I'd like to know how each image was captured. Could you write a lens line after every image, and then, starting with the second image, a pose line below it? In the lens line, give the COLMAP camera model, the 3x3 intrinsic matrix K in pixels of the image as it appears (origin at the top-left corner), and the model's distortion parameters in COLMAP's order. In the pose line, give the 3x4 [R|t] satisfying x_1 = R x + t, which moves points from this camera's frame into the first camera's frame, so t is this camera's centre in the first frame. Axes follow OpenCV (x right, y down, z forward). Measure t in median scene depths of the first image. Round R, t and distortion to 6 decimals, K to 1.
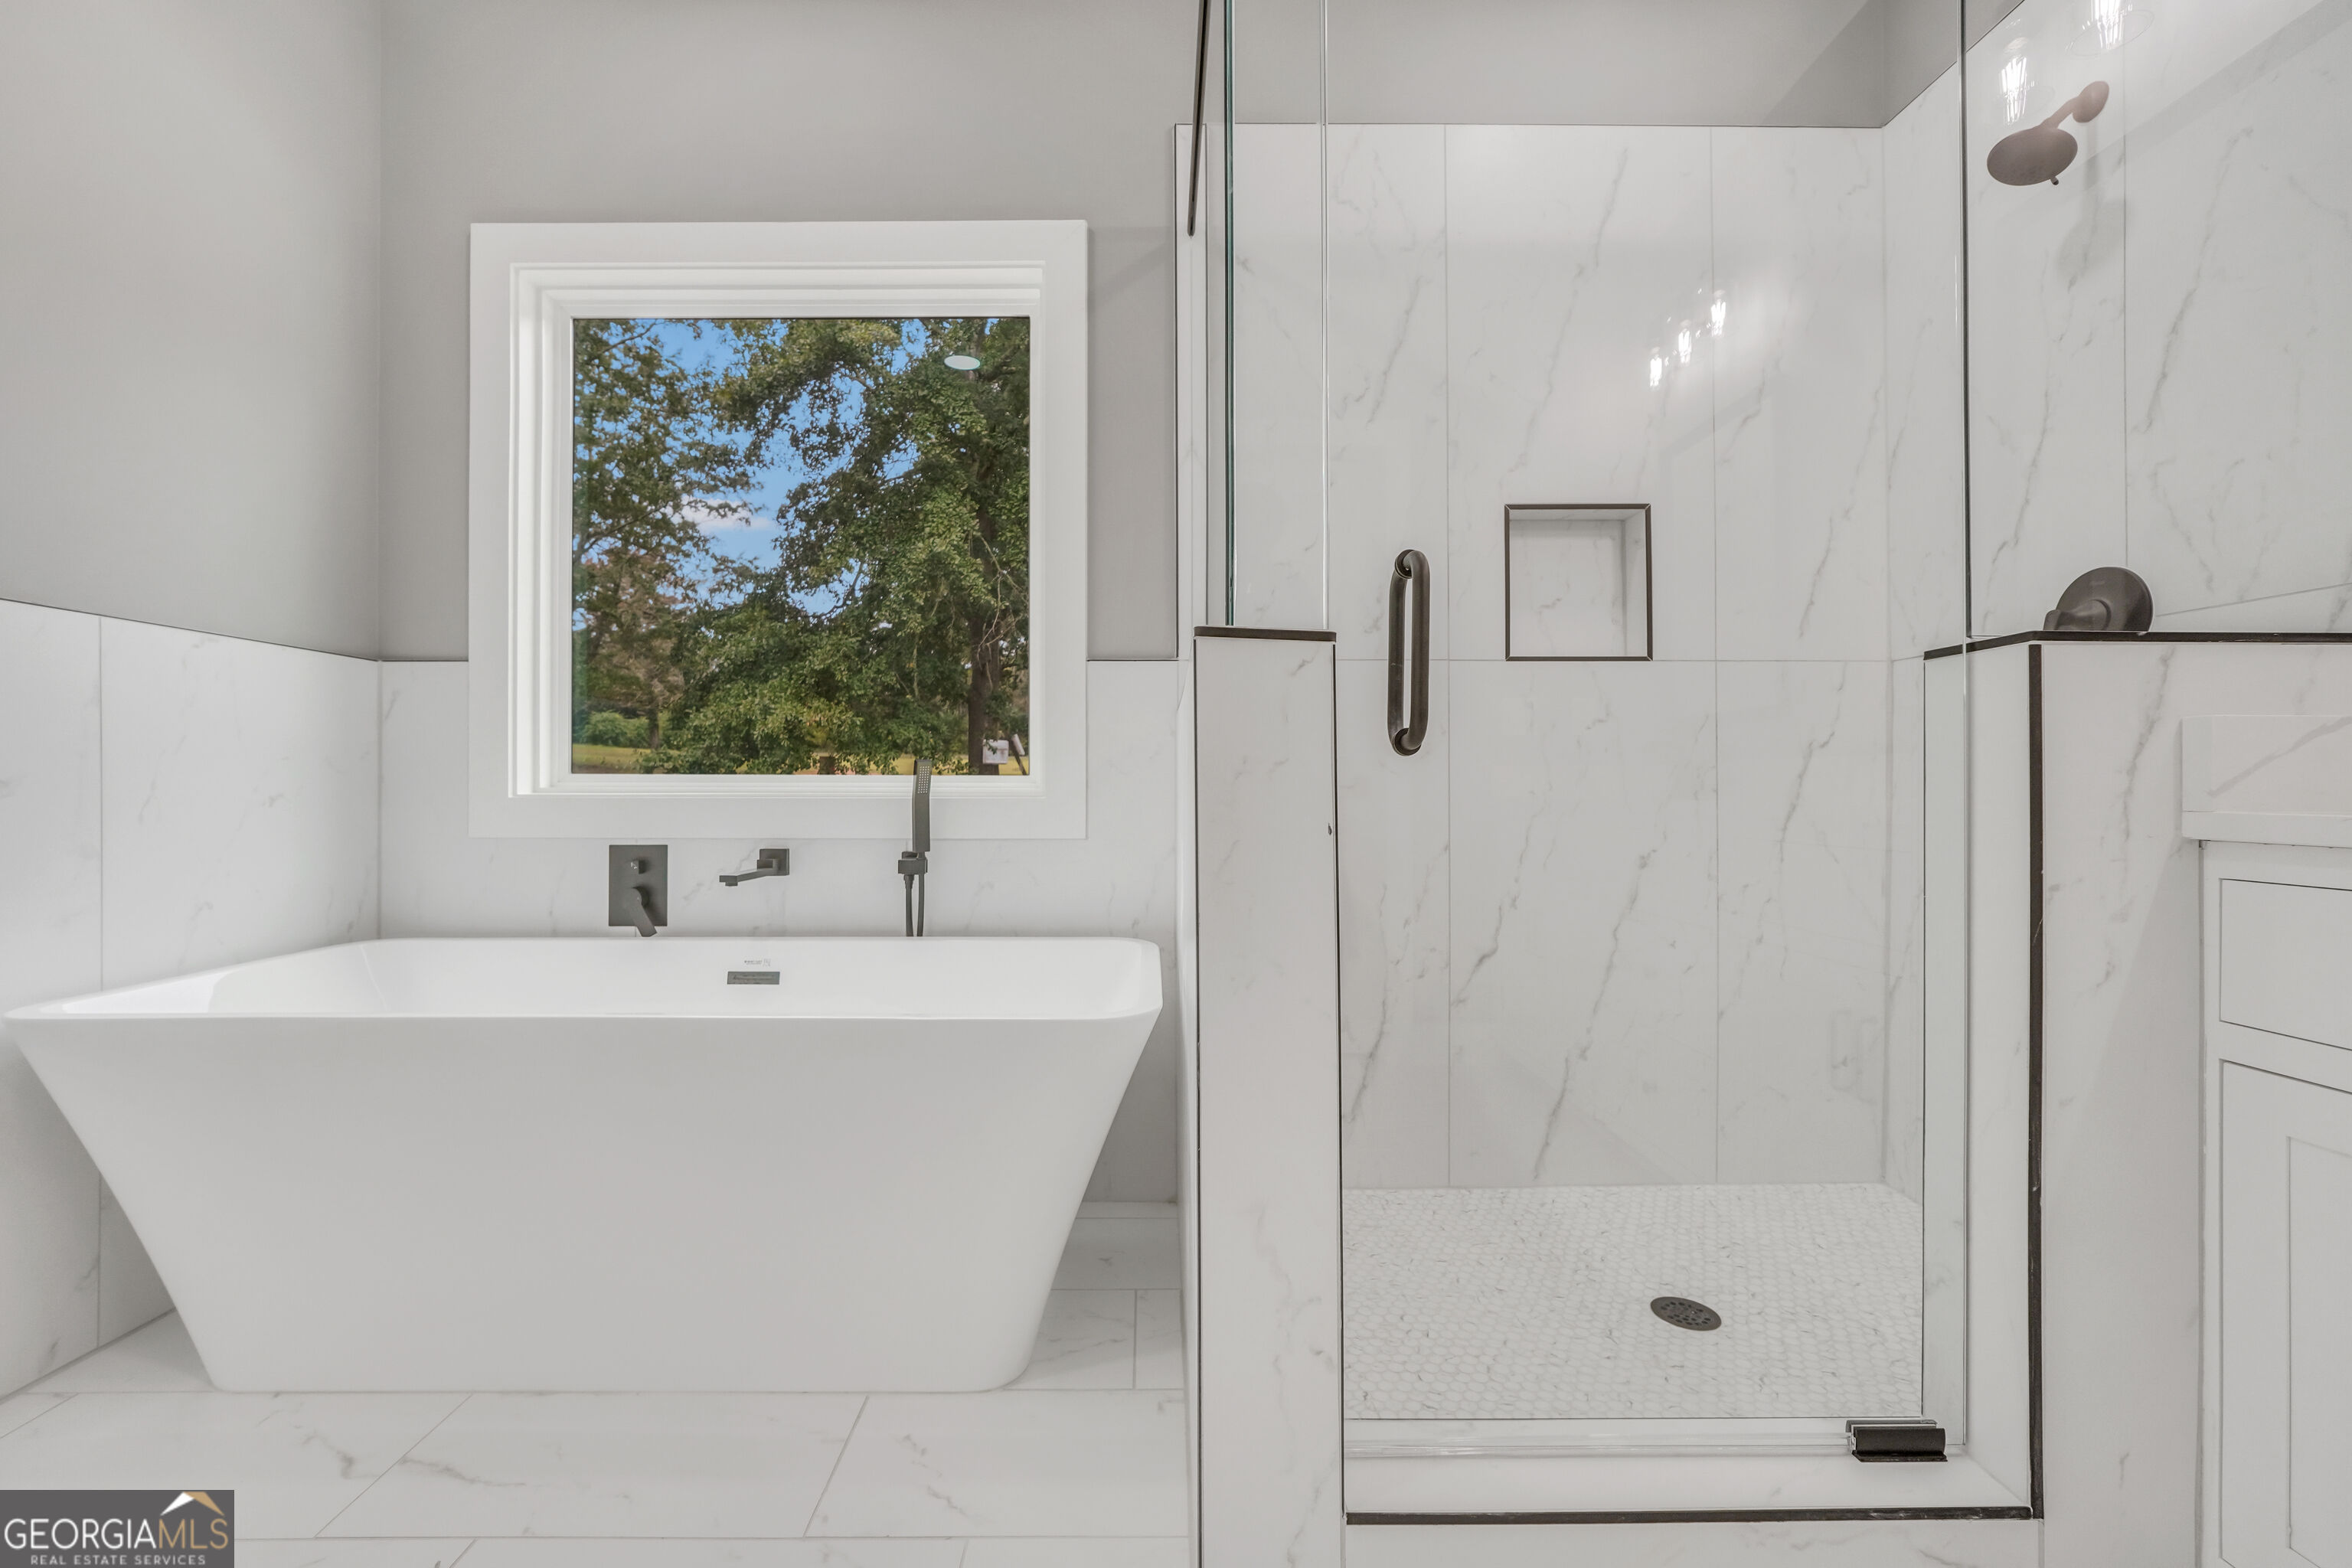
lens RADIAL K [[1004.1, 0, 1156.4], [0, 1004.1, 755.4], [0, 0, 1]] dist [-0.020959, 0.007946]
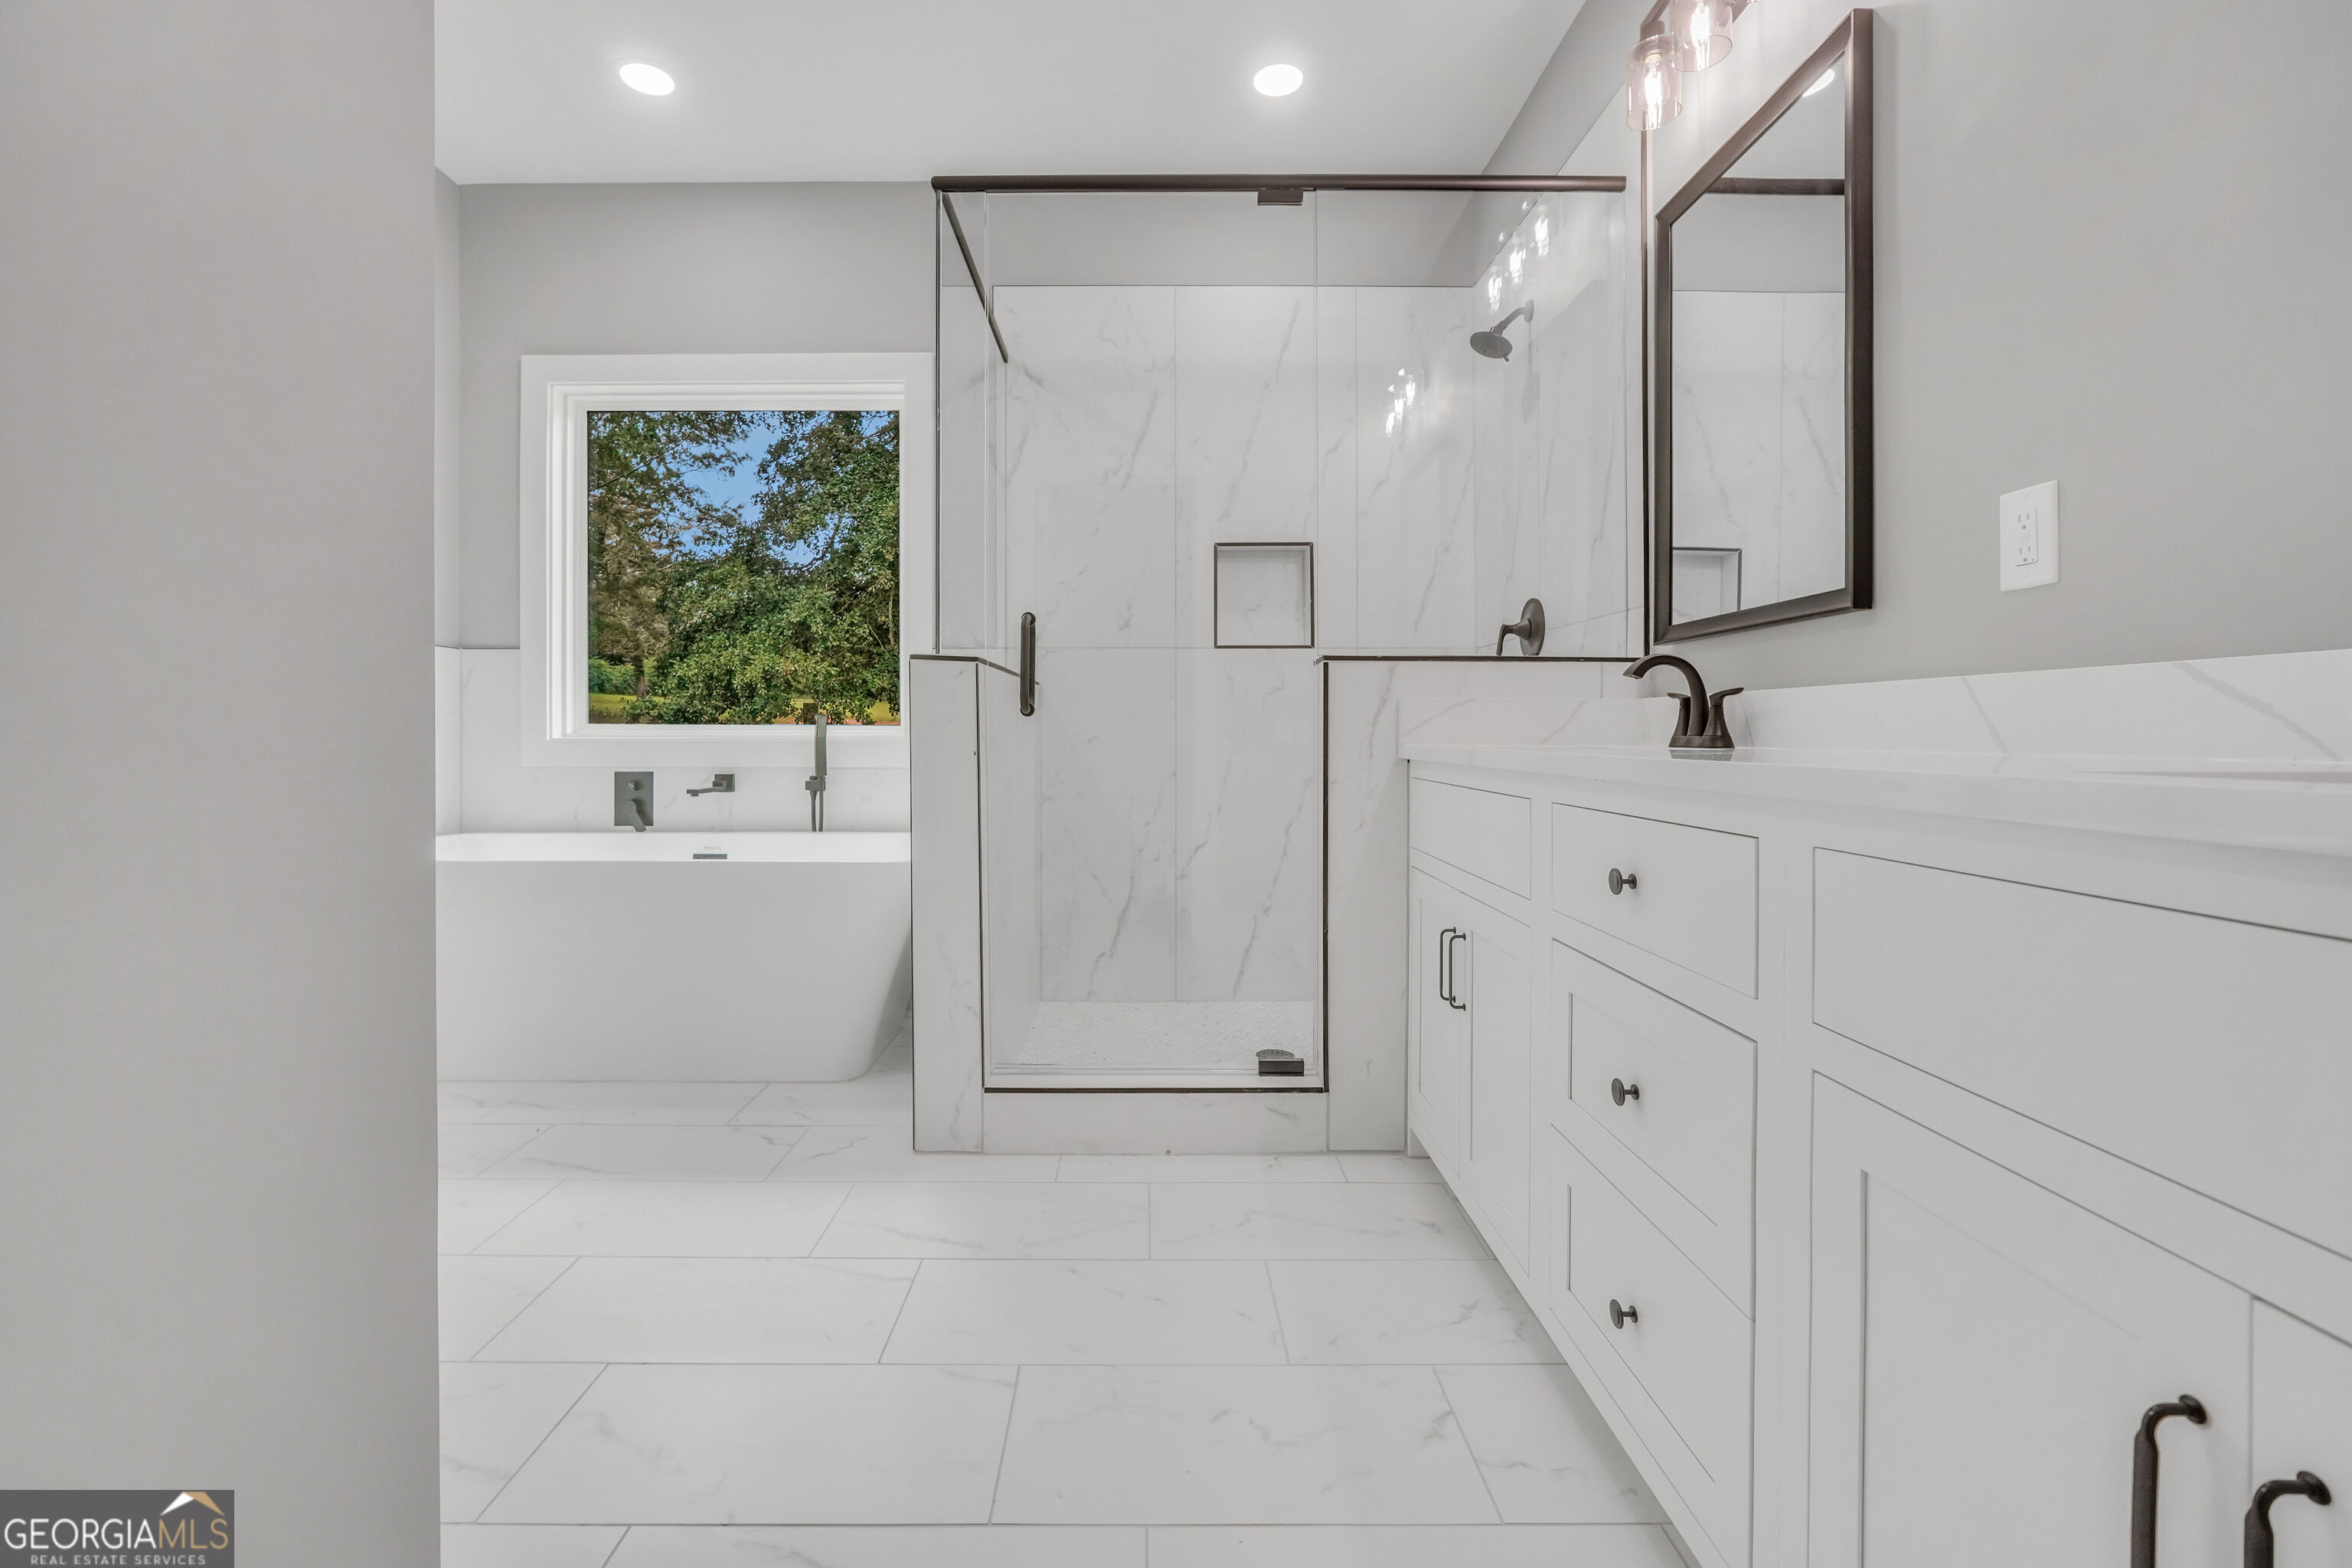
lens RADIAL K [[1062.0, 0, 1175.0], [0, 1062.0, 708.4], [0, 0, 1]] dist [-0.026244, -0.000106]
pose [[0.999990, -0.000003, 0.004525, 0.056498], [-0.000033, 0.999968, 0.007967, -0.003523], [-0.004525, -0.007967, 0.999958, -0.115617]]
